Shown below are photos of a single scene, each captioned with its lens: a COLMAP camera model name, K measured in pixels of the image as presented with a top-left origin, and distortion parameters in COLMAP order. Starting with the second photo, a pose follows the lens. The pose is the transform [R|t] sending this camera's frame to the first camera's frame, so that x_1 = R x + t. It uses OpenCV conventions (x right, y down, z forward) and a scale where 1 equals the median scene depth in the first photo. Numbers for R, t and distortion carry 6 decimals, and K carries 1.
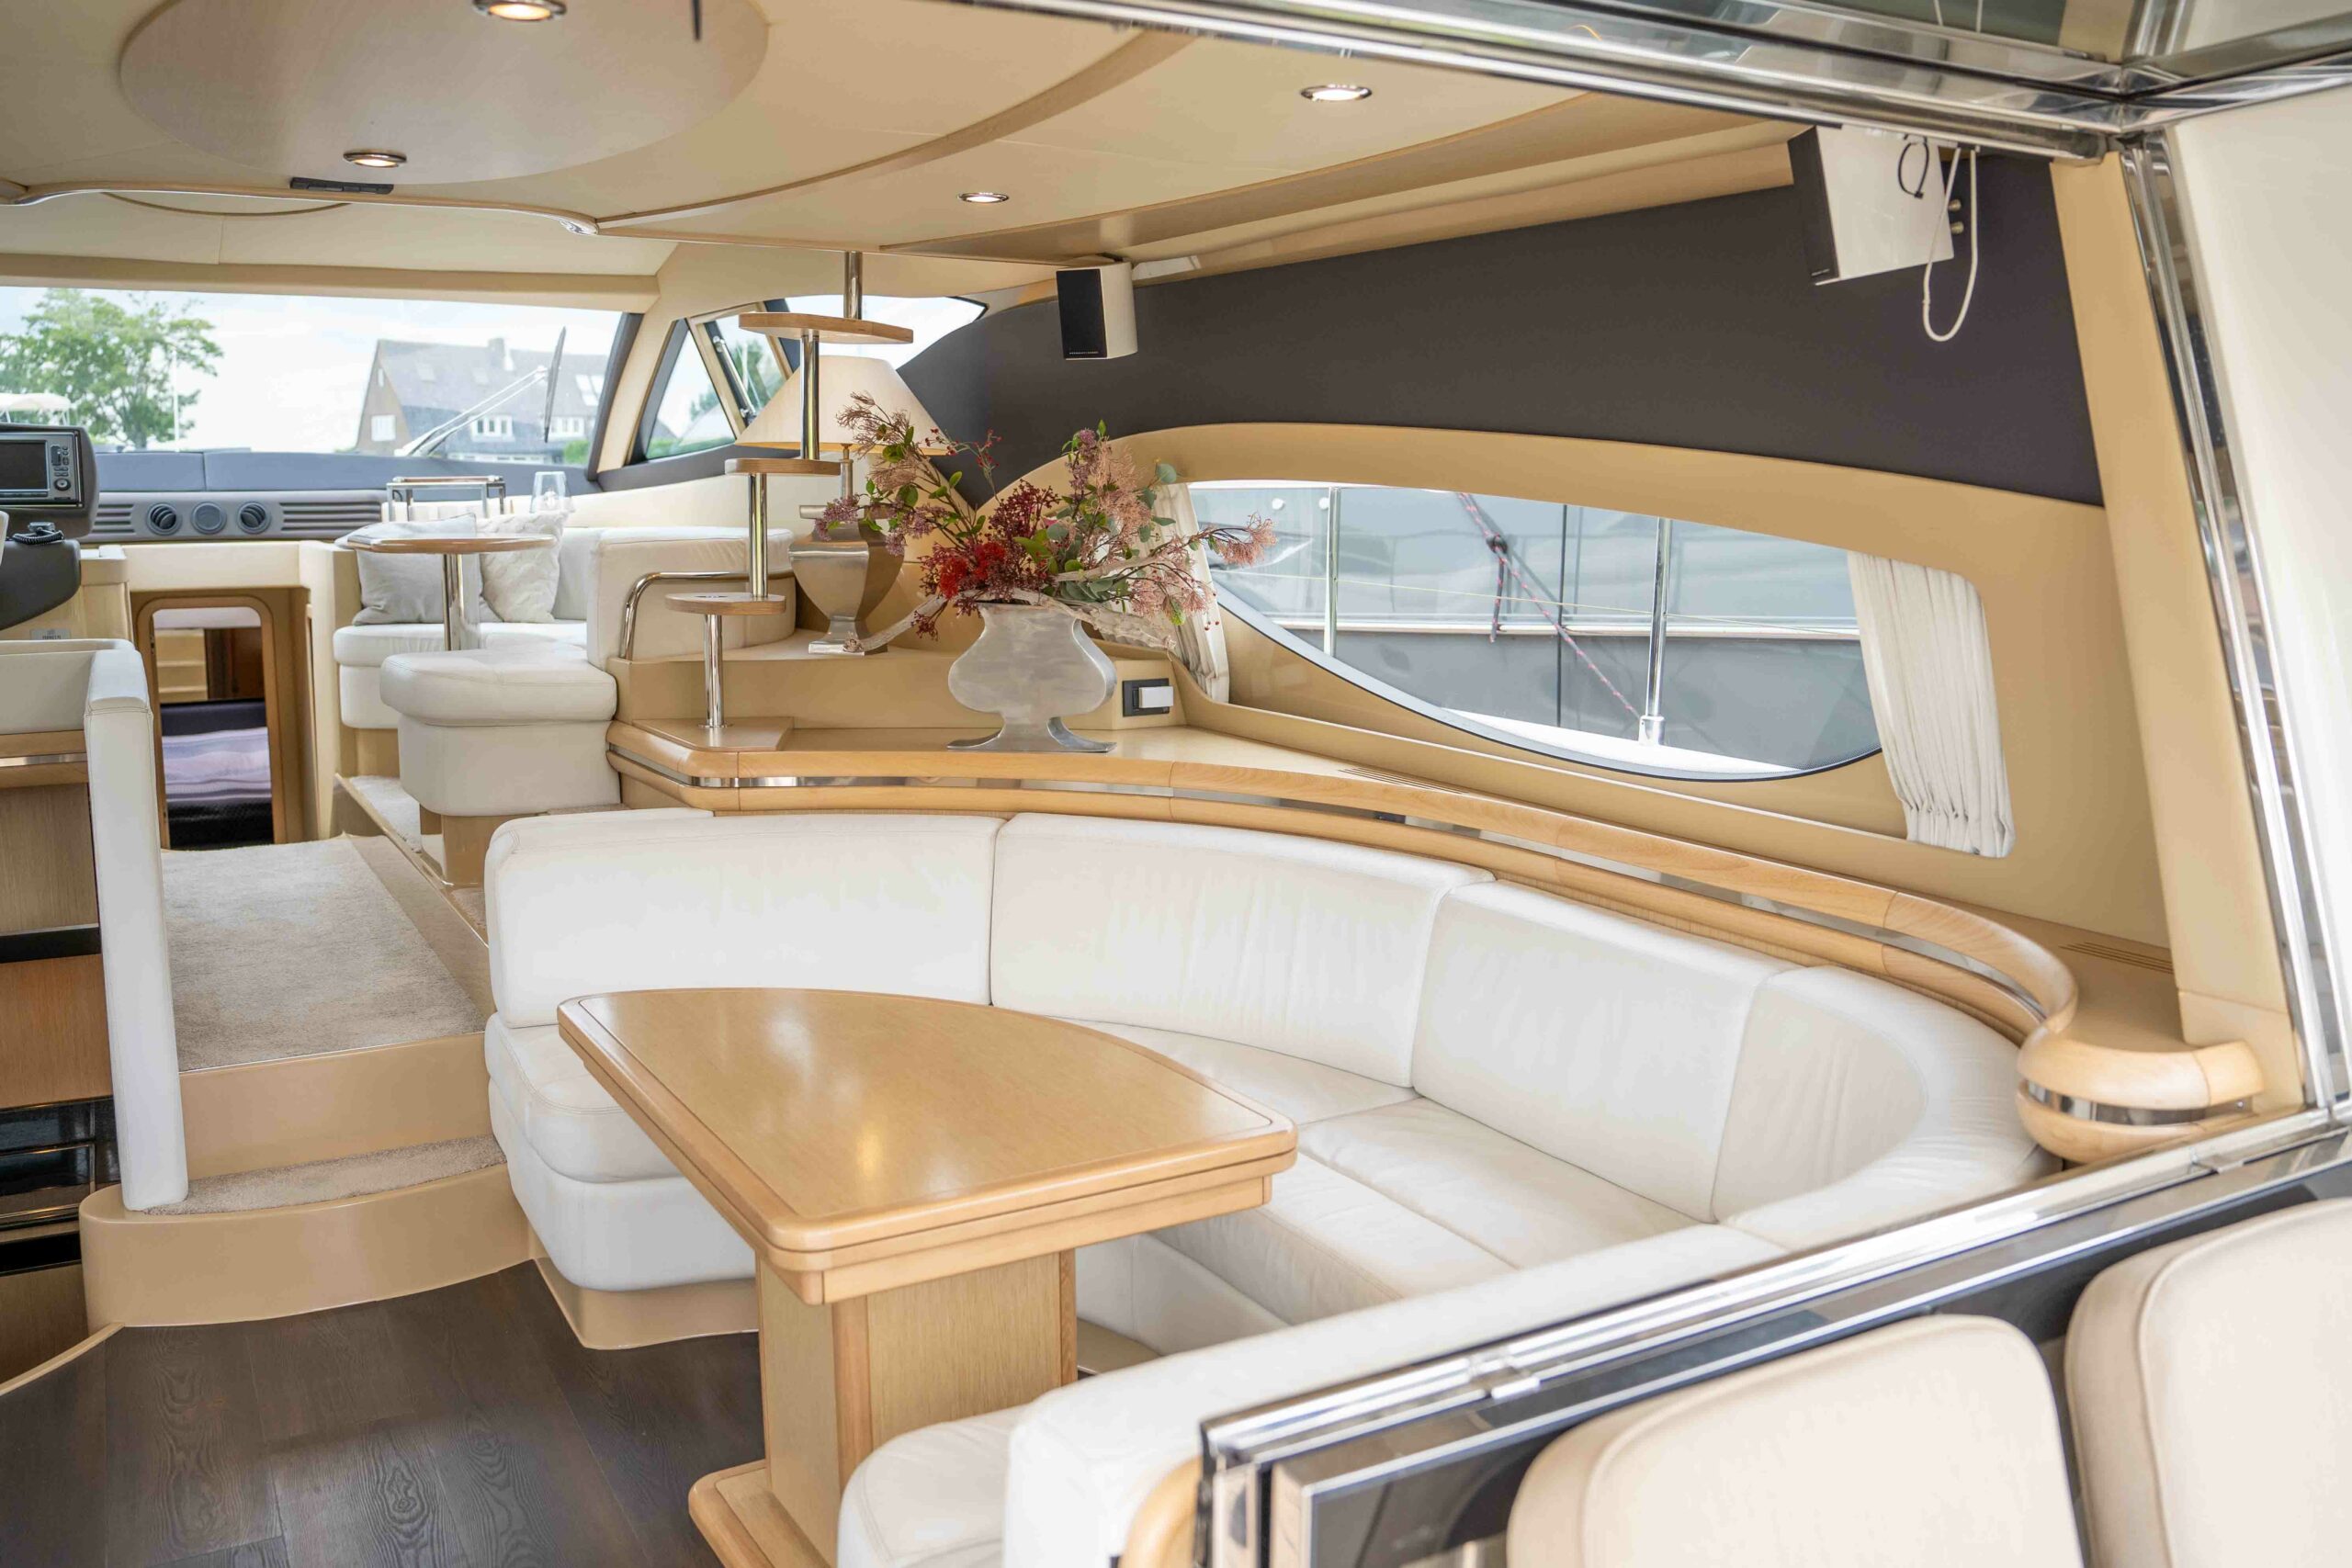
lens RADIAL K [[1954.0, 0, 1157.9], [0, 1954.0, 761.5], [0, 0, 1]] dist [-0.073373, 0.016664]
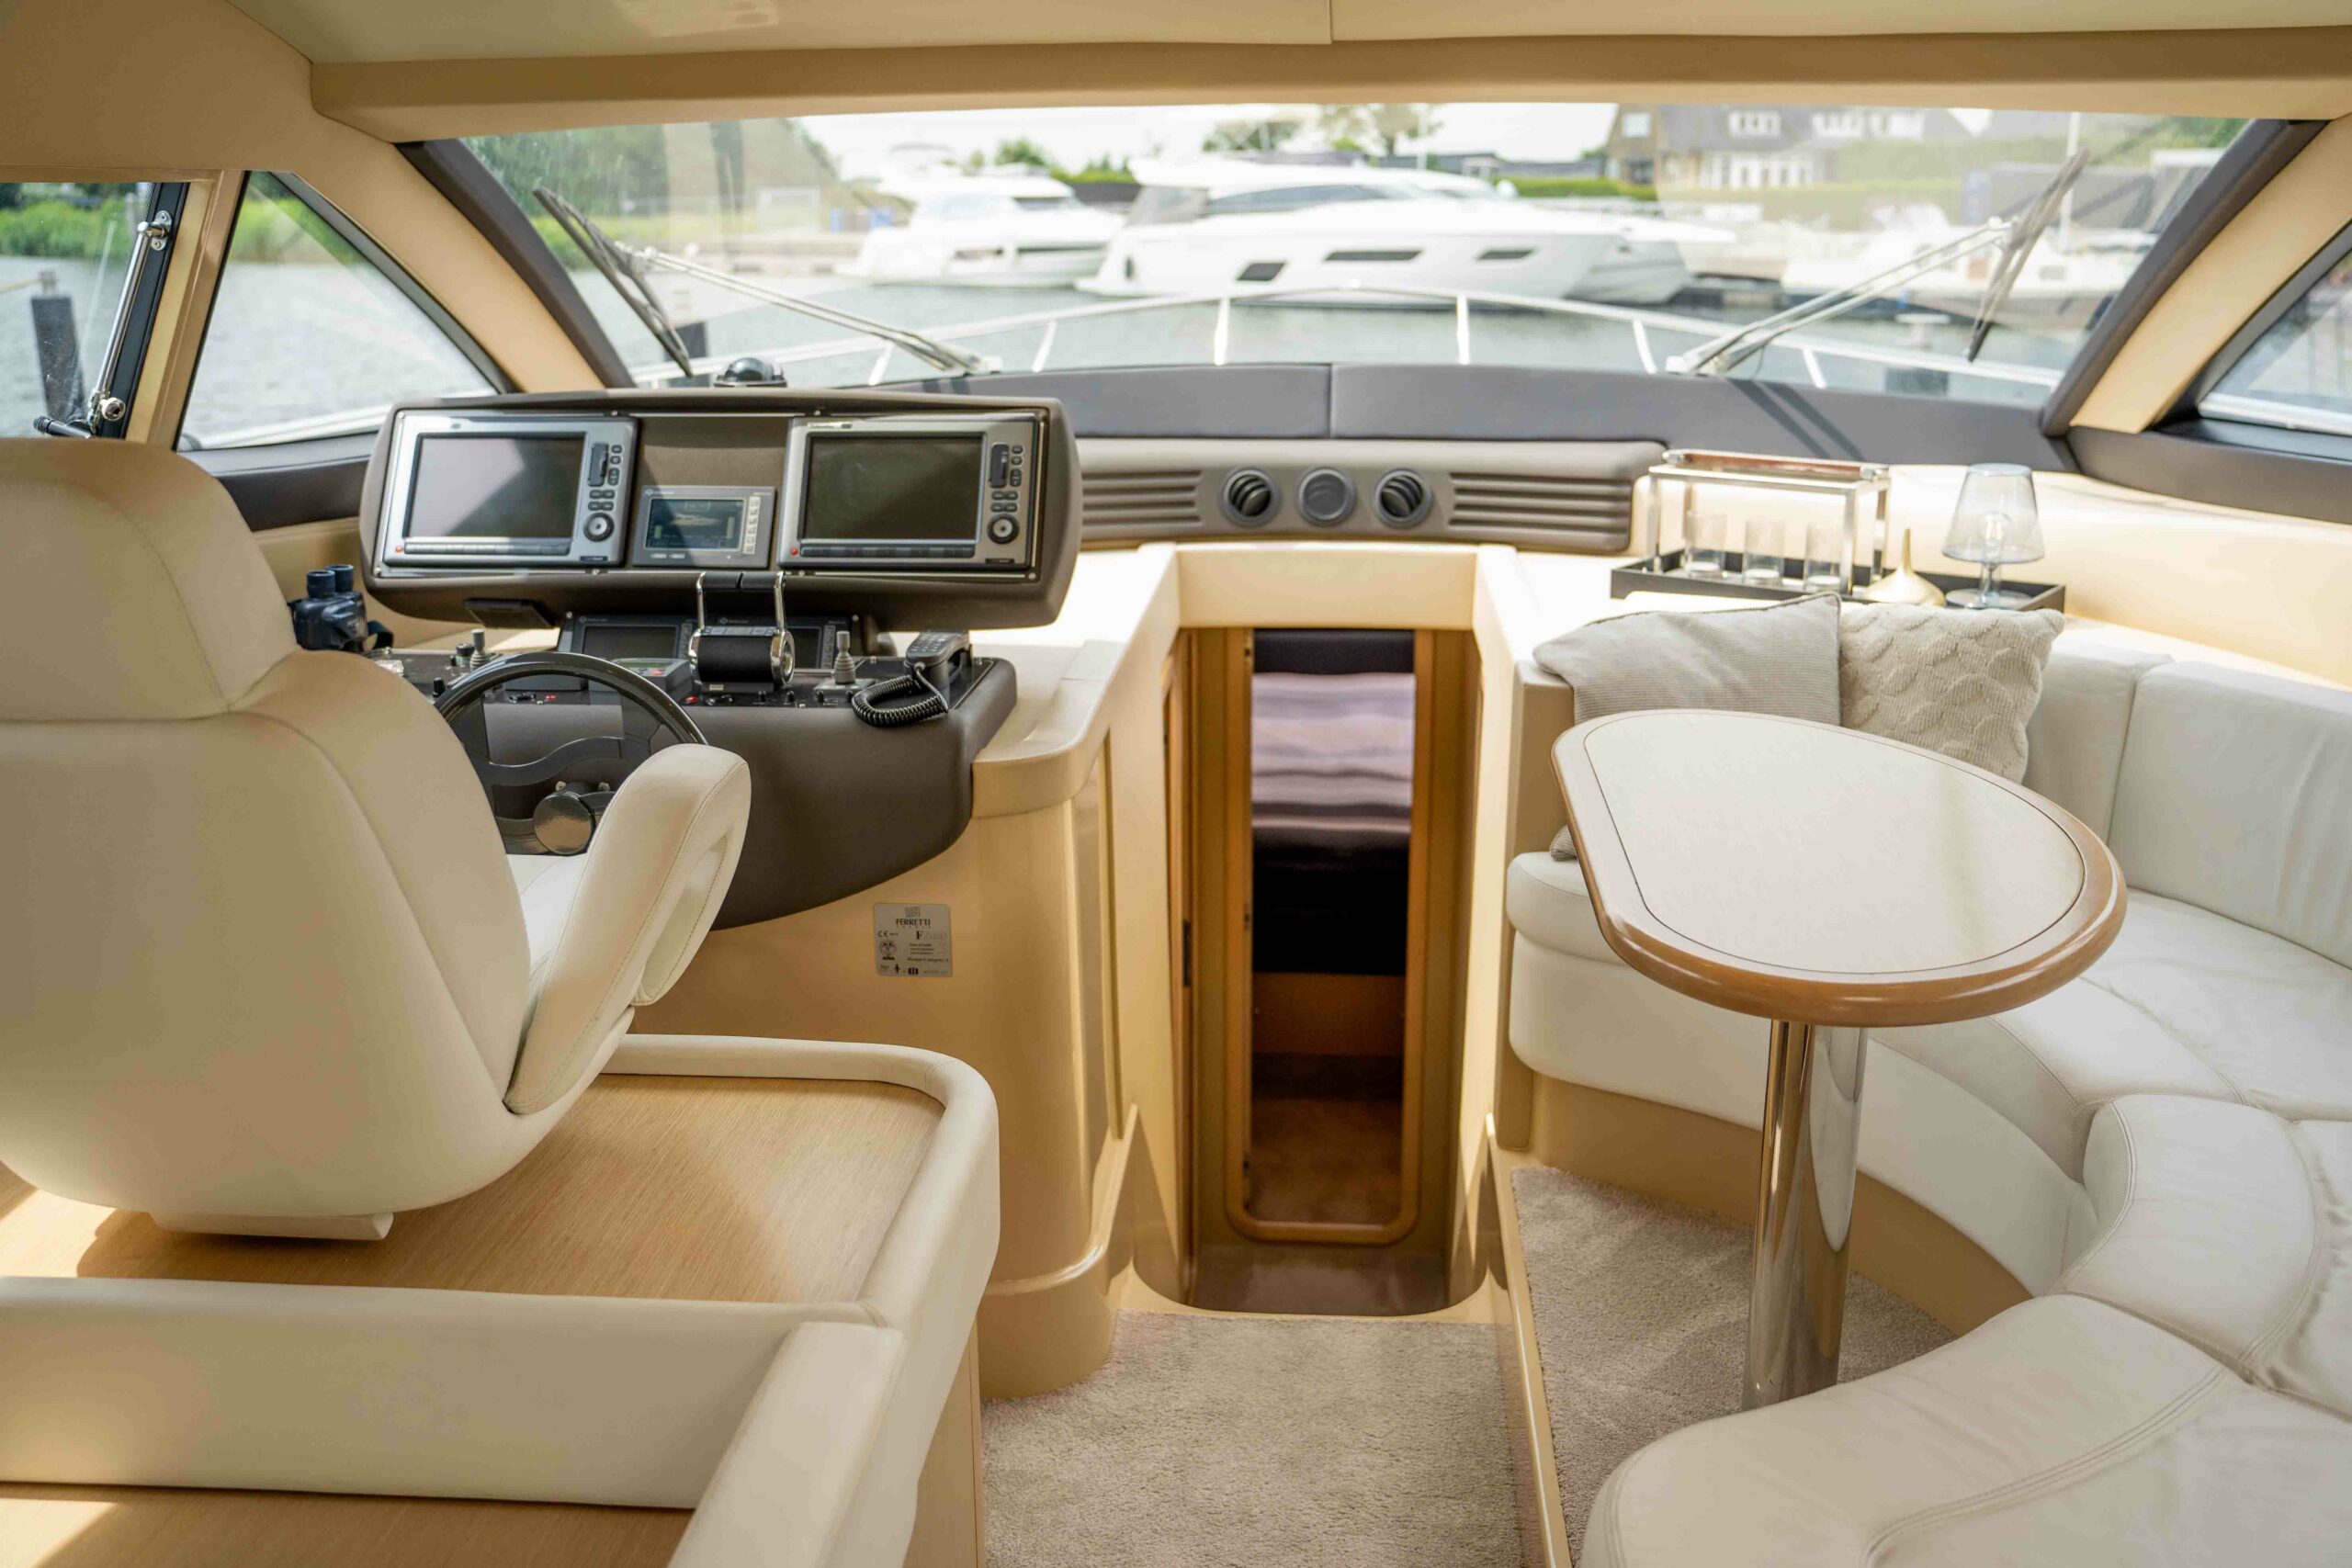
lens RADIAL K [[2050.1, 0, 1168.2], [0, 2050.1, 785.7], [0, 0, 1]] dist [-0.038916, -0.015422]
pose [[0.829850, 0.151722, -0.536963, -0.321050], [-0.068974, 0.982835, 0.171110, -0.223682], [0.553707, -0.104959, 0.826070, 0.754433]]
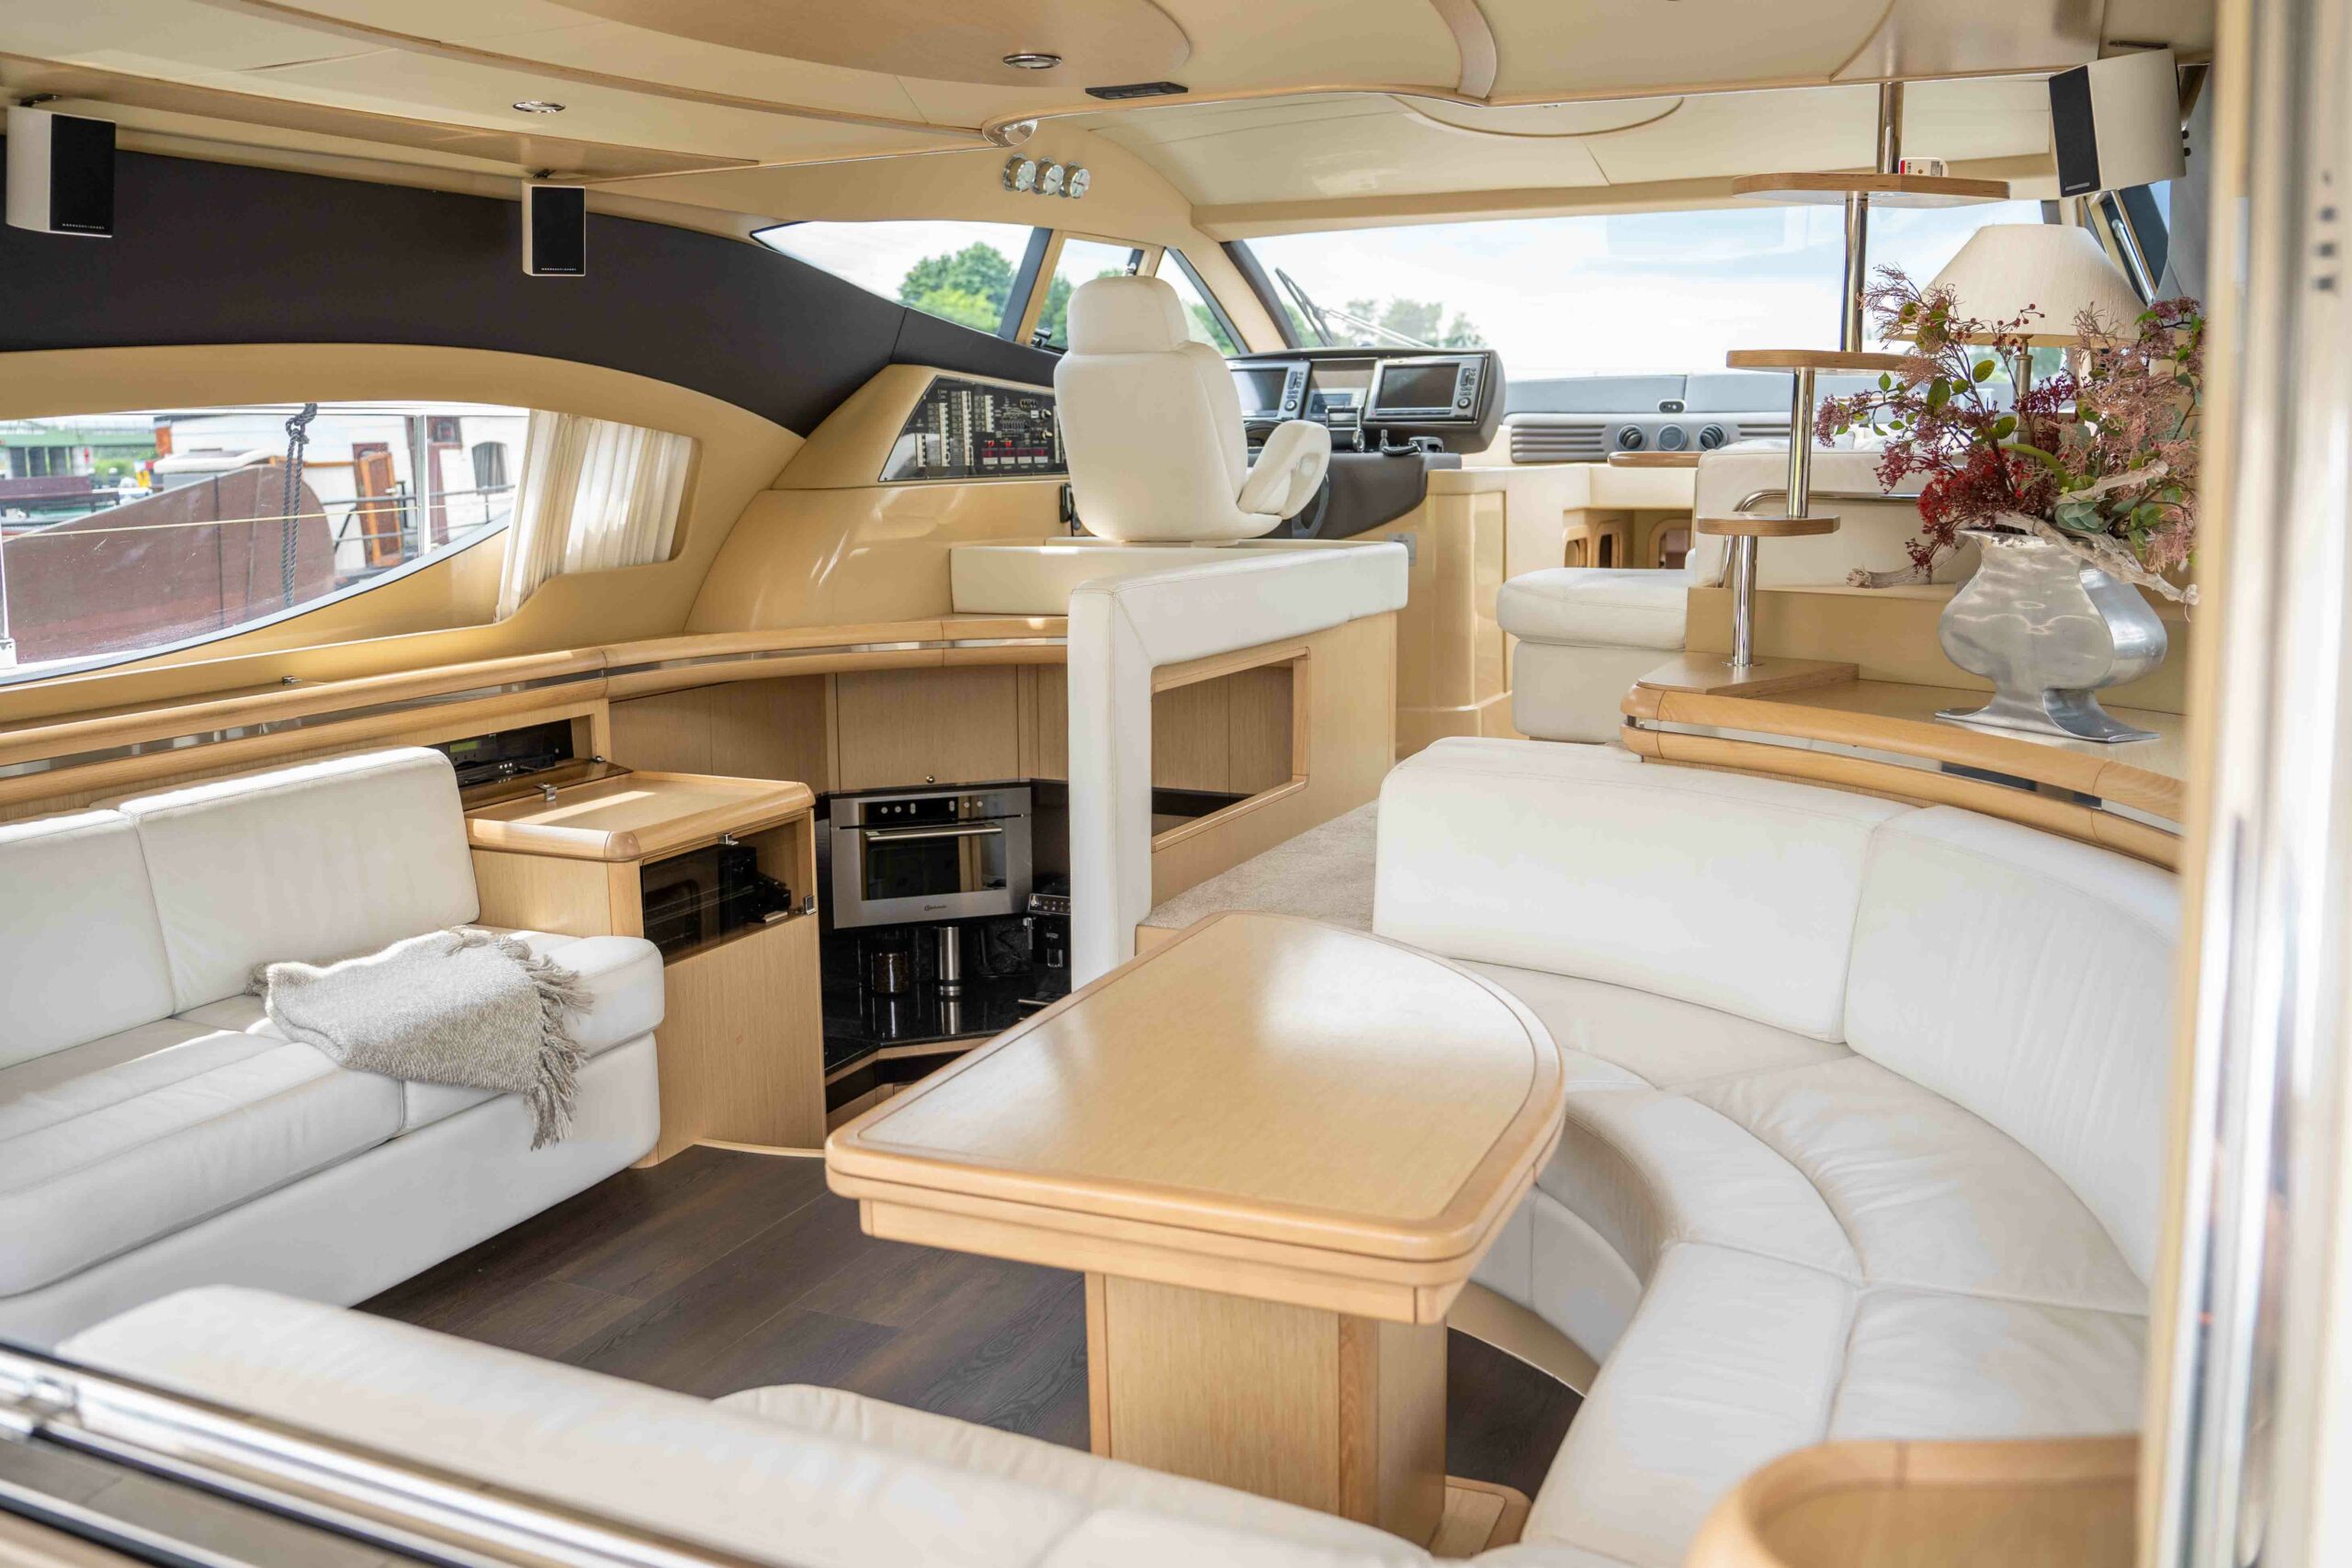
lens RADIAL K [[1954.0, 0, 1167.1], [0, 1954.0, 775.8], [0, 0, 1]] dist [-0.073373, 0.016664]
pose [[0.584335, 0.129978, -0.801036, 0.314567], [-0.100861, 0.991068, 0.087238, -0.018190], [0.805220, 0.029817, 0.592226, 0.273910]]
